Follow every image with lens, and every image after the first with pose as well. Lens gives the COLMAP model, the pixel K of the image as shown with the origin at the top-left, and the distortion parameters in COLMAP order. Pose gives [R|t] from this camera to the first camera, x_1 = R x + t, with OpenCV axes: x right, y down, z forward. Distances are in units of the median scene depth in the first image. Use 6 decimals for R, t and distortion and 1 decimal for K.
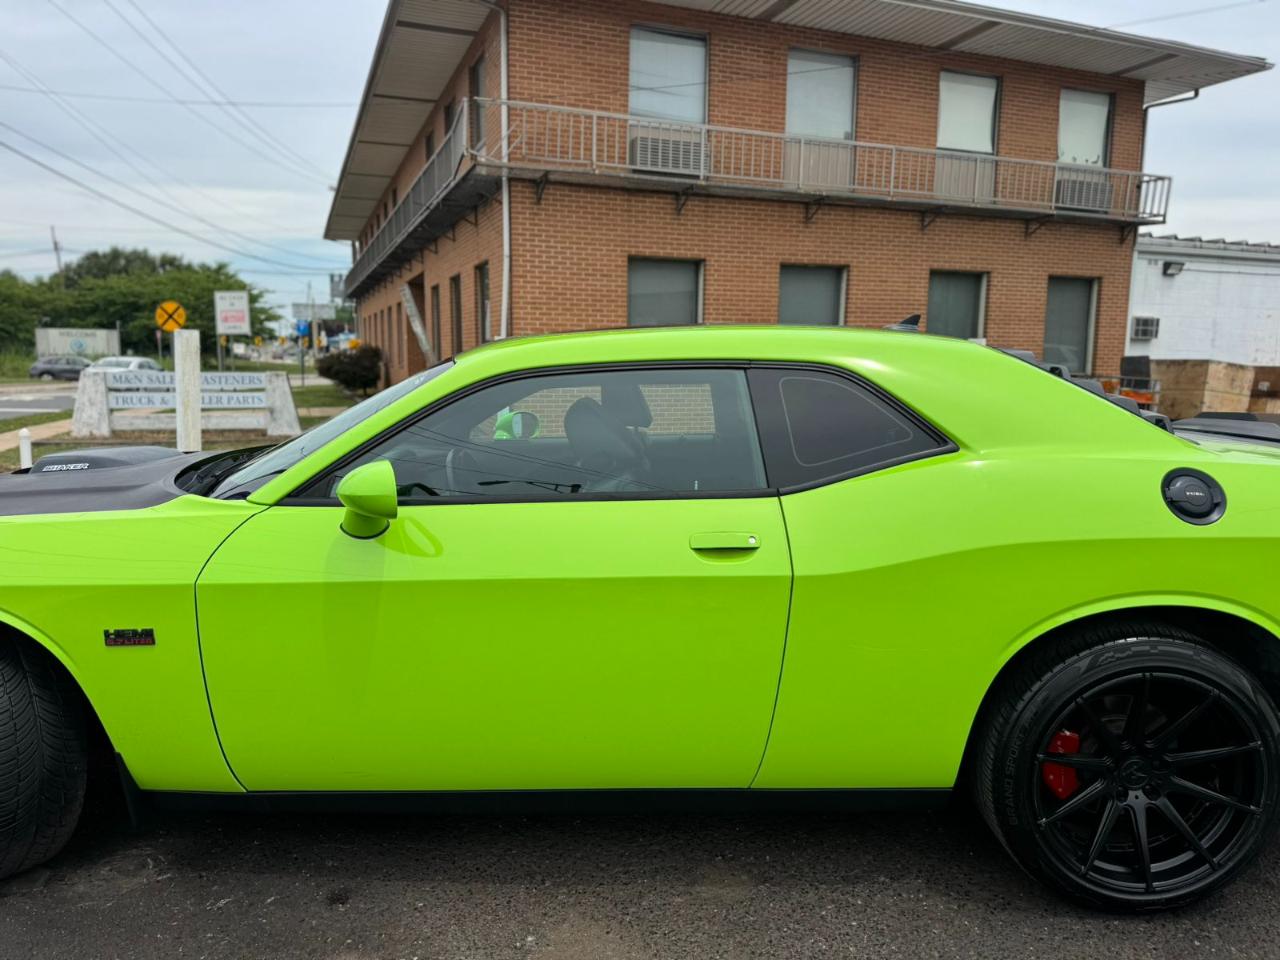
lens RADIAL K [[898.2, 0, 640.3], [0, 898.2, 477.1], [0, 0, 1]] dist [0.044448, -0.057081]
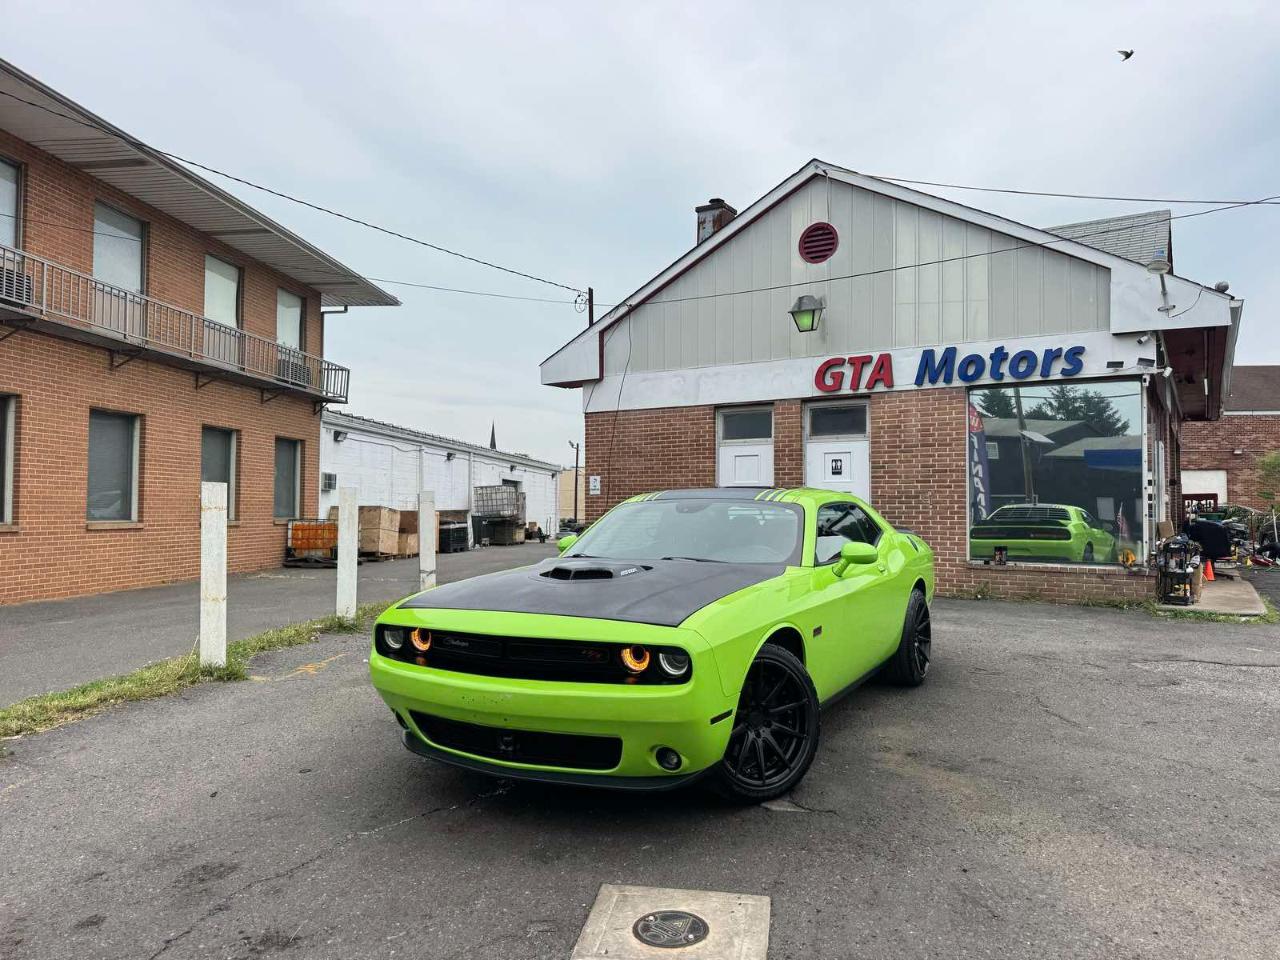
lens RADIAL K [[891.4, 0, 641.3], [0, 891.4, 479.0], [0, 0, 1]] dist [0.075230, -0.102051]
pose [[0.465130, 0.023171, 0.884939, -0.408886], [0.120218, 0.988743, -0.089076, -0.005110], [-0.877042, 0.147817, 0.457108, 0.053709]]
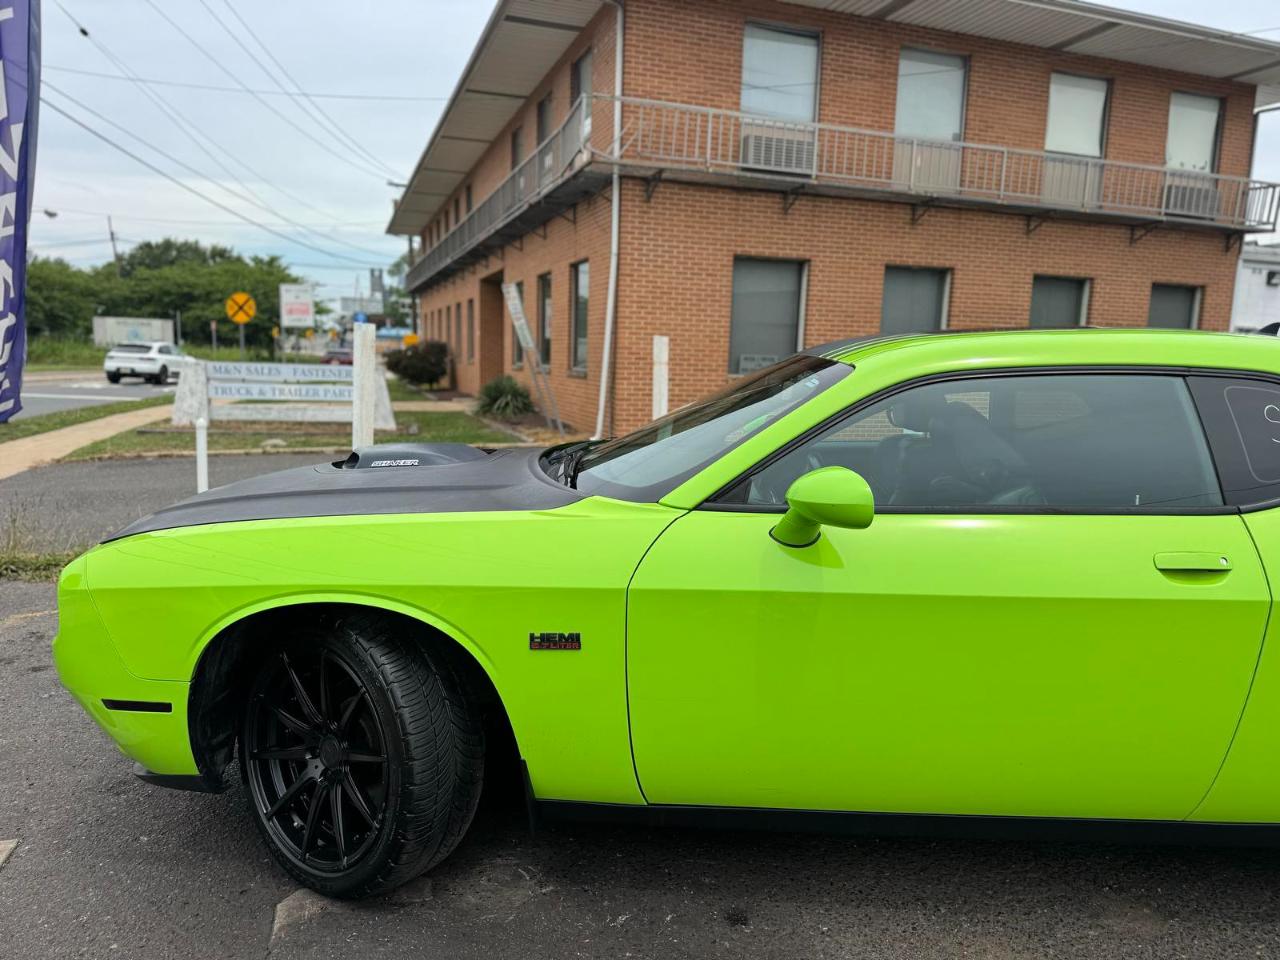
lens RADIAL K [[897.6, 0, 650.5], [0, 897.6, 481.9], [0, 0, 1]] dist [0.040721, -0.047430]
pose [[0.999367, 0.023842, -0.026420, -0.067009], [-0.023696, 0.999702, 0.005845, -0.000496], [0.026552, -0.005215, 0.999634, 0.006188]]
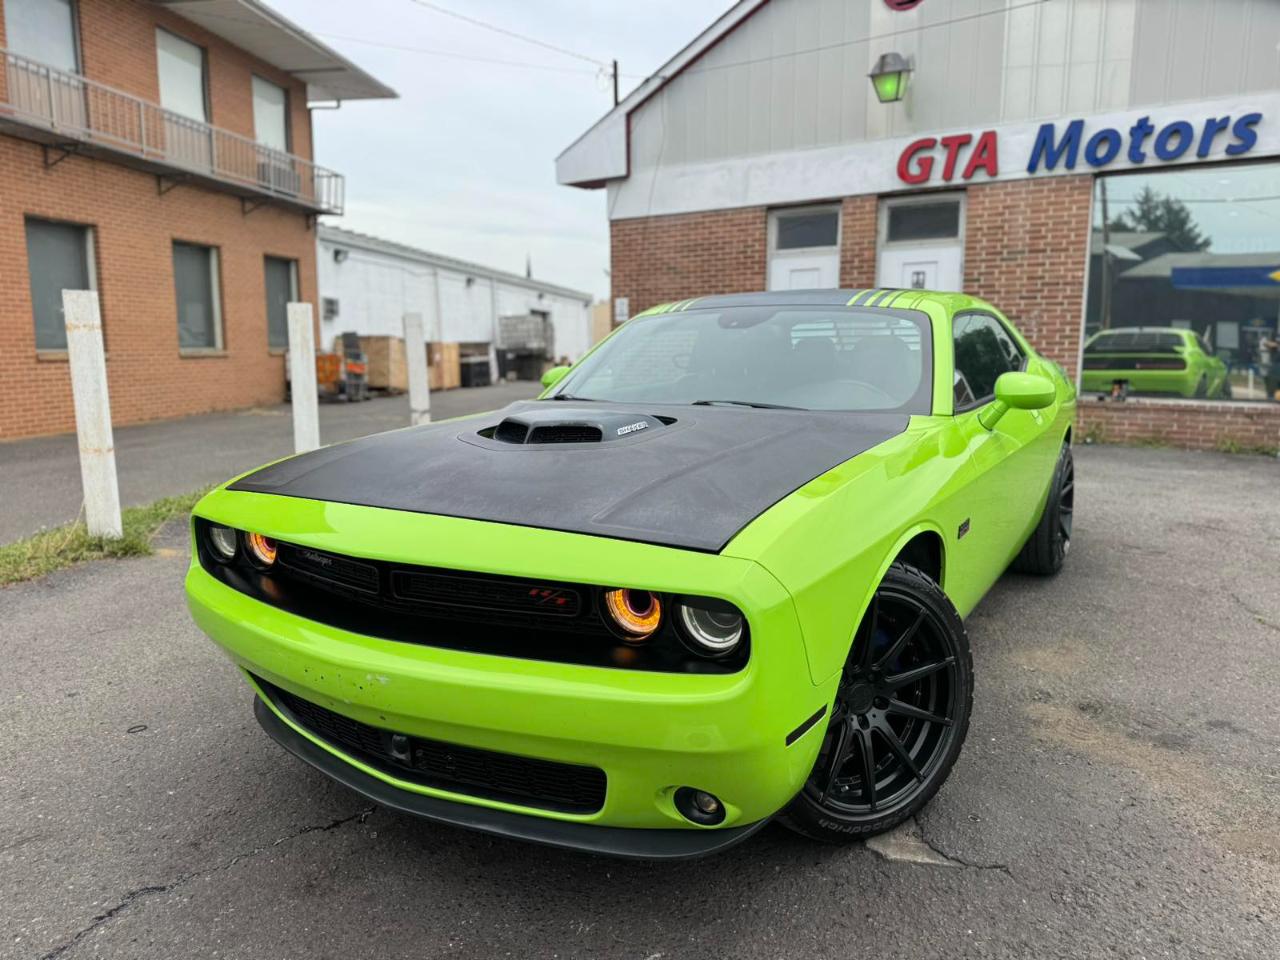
lens RADIAL K [[899.7, 0, 643.9], [0, 899.7, 479.7], [0, 0, 1]] dist [0.043642, -0.057199]
pose [[0.501494, -0.138454, 0.854011, -0.285859], [0.120327, 0.988680, 0.089629, -0.006645], [-0.856753, 0.057812, 0.512476, 0.113063]]
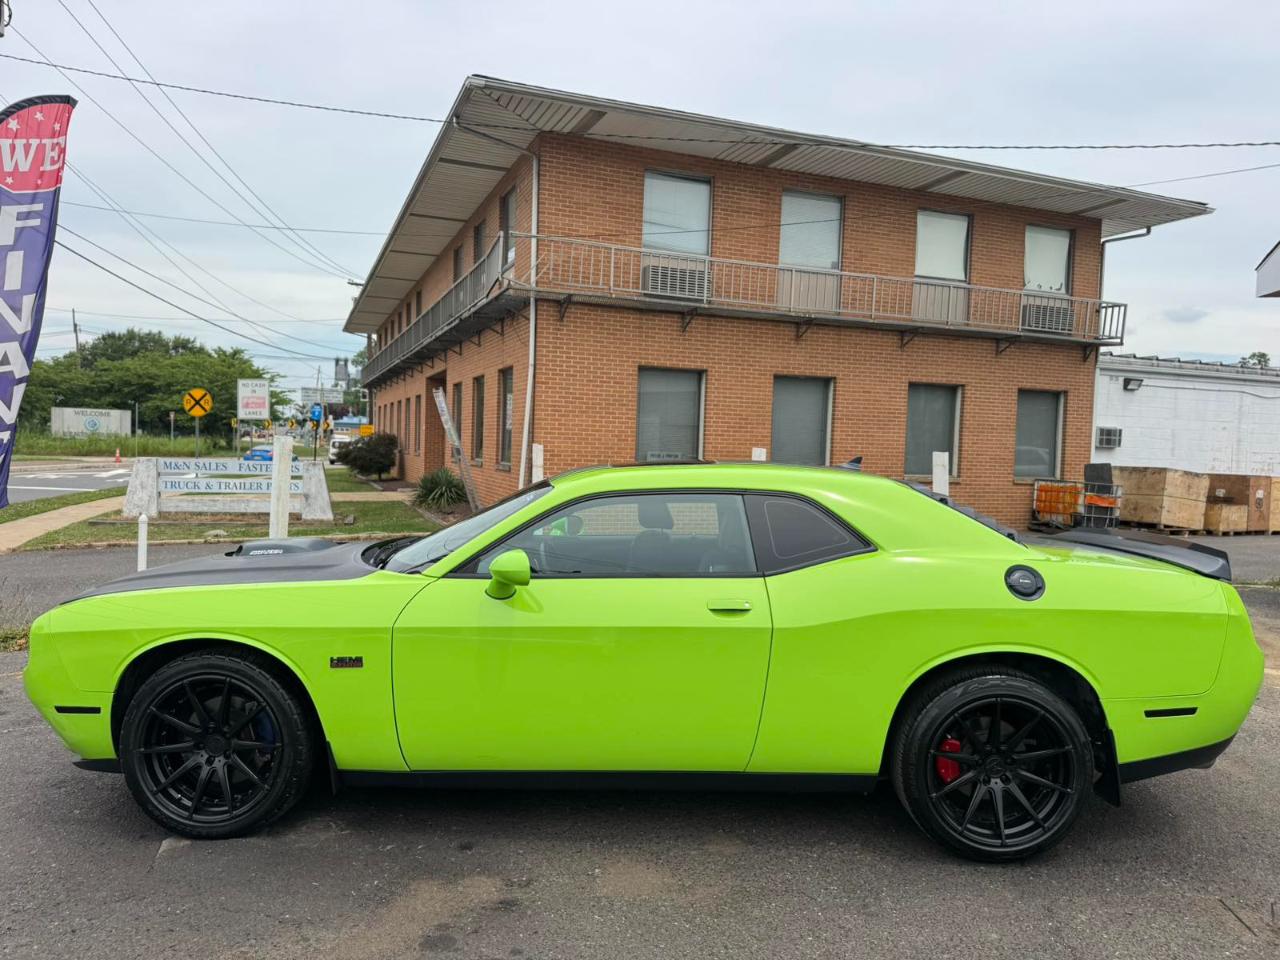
lens RADIAL K [[891.4, 0, 641.3], [0, 891.4, 479.0], [0, 0, 1]] dist [0.075230, -0.102051]
pose [[0.999762, 0.021436, 0.004011, -0.010423], [-0.020961, 0.995301, -0.094534, -0.000383], [-0.006019, 0.094428, 0.995514, -0.087306]]
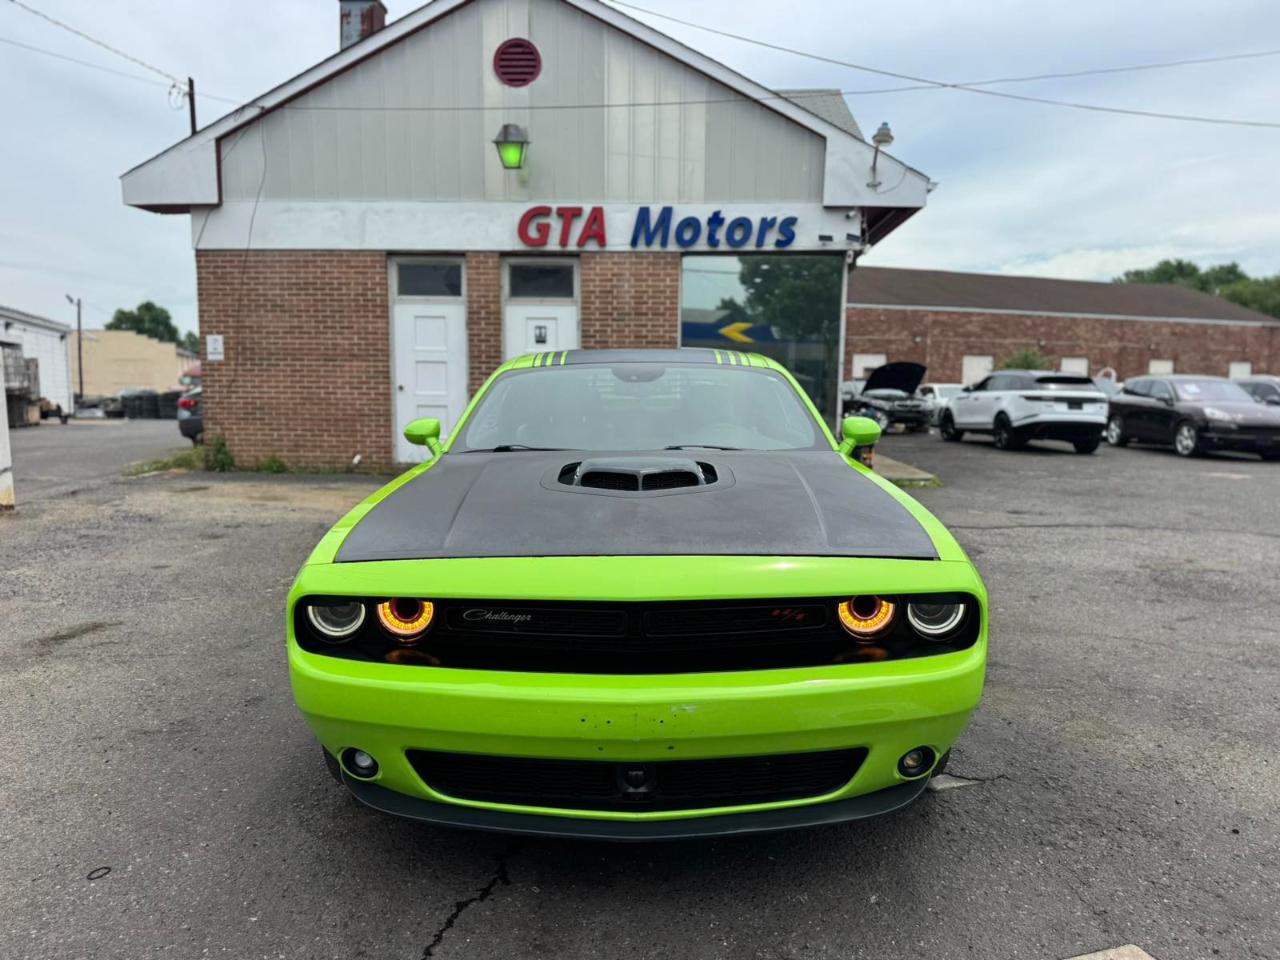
lens RADIAL K [[888.7, 0, 643.3], [0, 888.7, 483.4], [0, 0, 1]] dist [0.135113, -0.210115]
pose [[-0.016201, -0.114884, 0.993247, -0.334176], [0.126734, 0.985129, 0.116013, -0.023309], [-0.991804, 0.127757, -0.001400, 0.215418]]
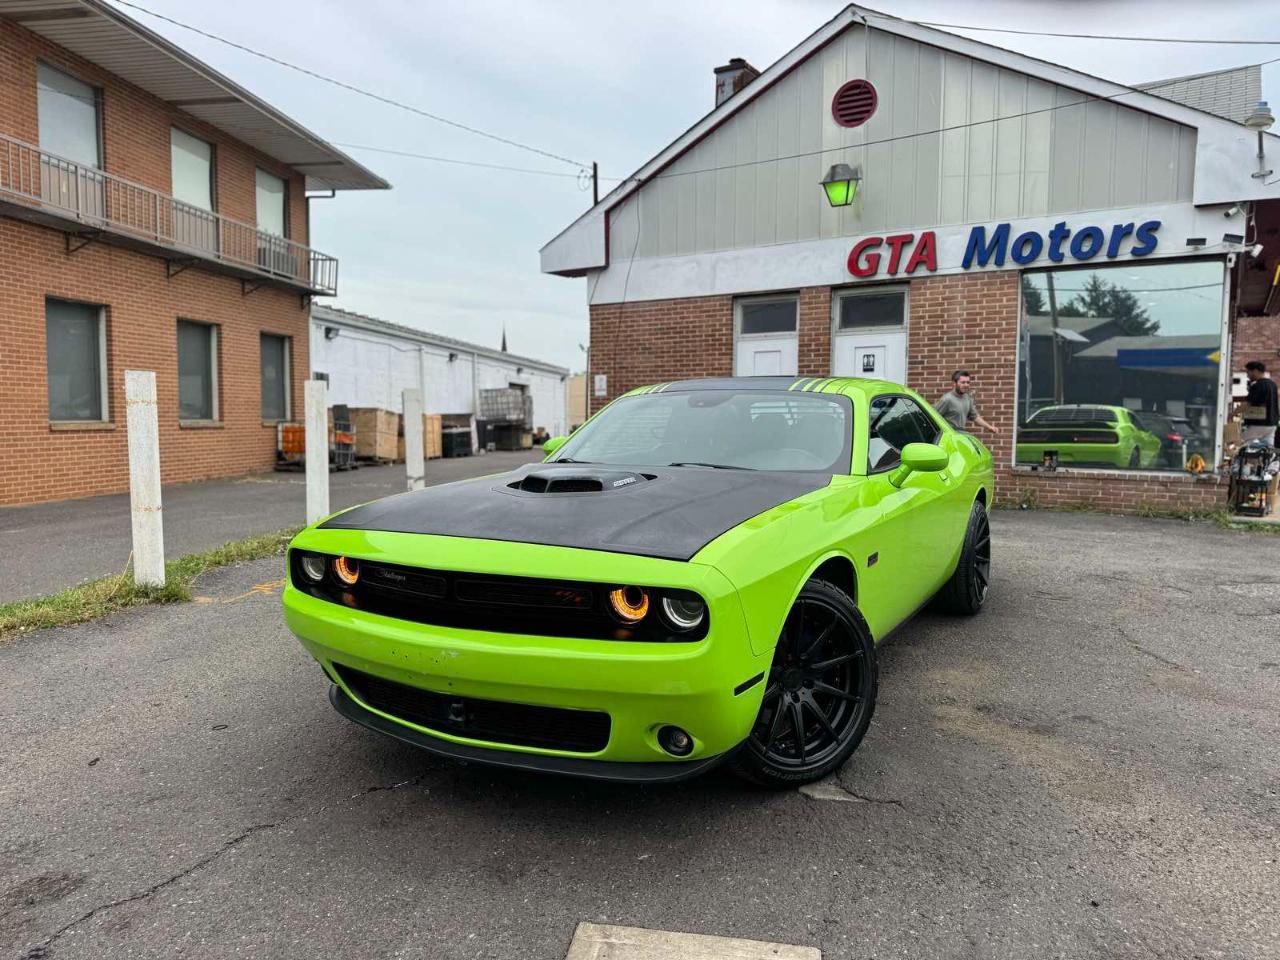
lens RADIAL K [[898.2, 0, 640.3], [0, 898.2, 477.1], [0, 0, 1]] dist [0.044448, -0.057081]
pose [[0.478748, -0.066823, 0.875406, -0.338814], [0.117715, 0.992982, 0.011422, -0.004676], [-0.870025, 0.097580, 0.483254, 0.087246]]
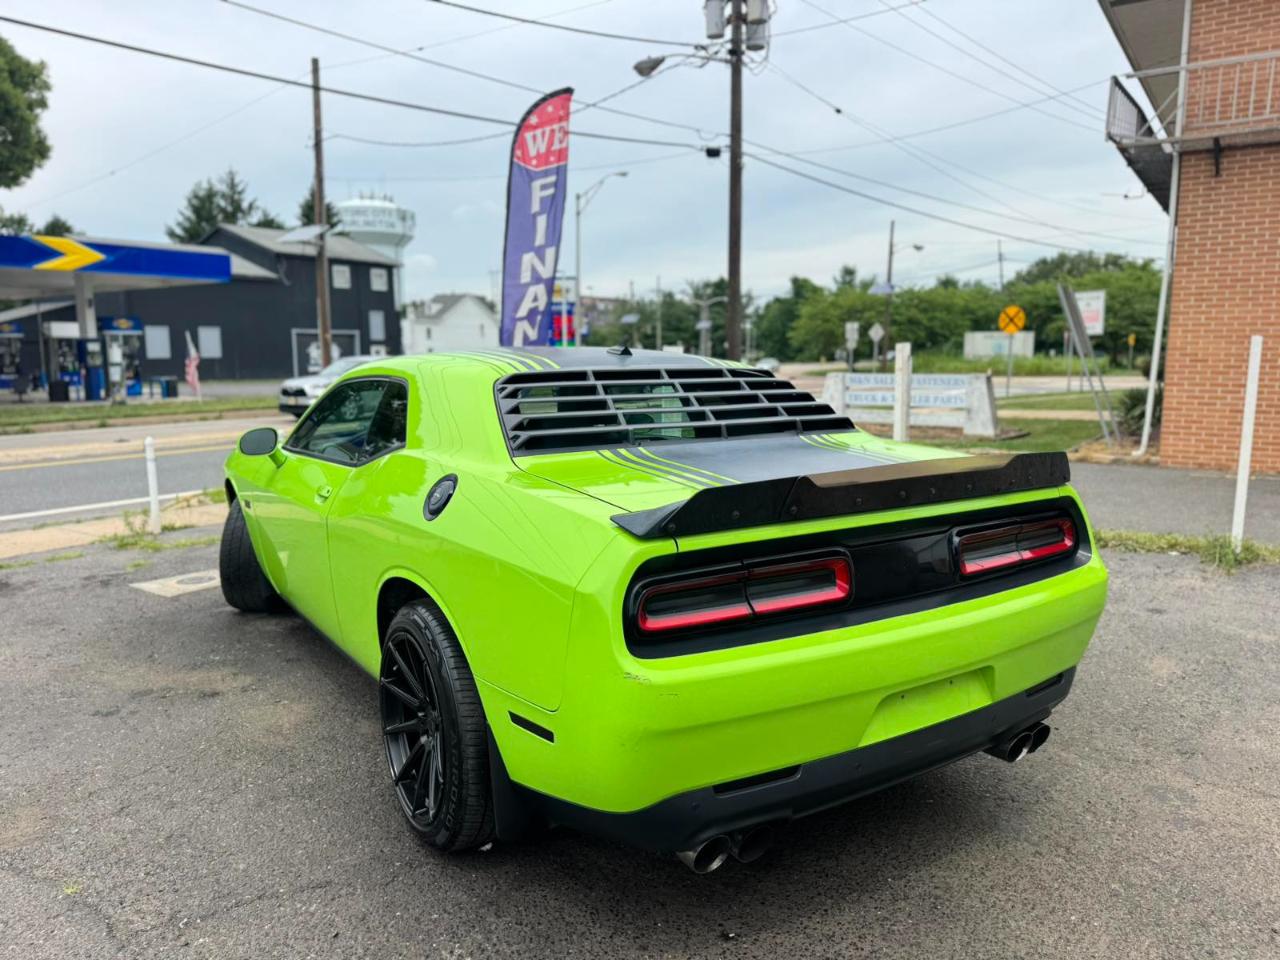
lens RADIAL K [[898.2, 0, 640.3], [0, 898.2, 477.1], [0, 0, 1]] dist [0.044448, -0.057081]
pose [[0.570883, 0.099605, -0.814967, 0.256706], [-0.098432, 0.993758, 0.052506, -0.013997], [0.815110, 0.050244, 0.577124, 0.079414]]
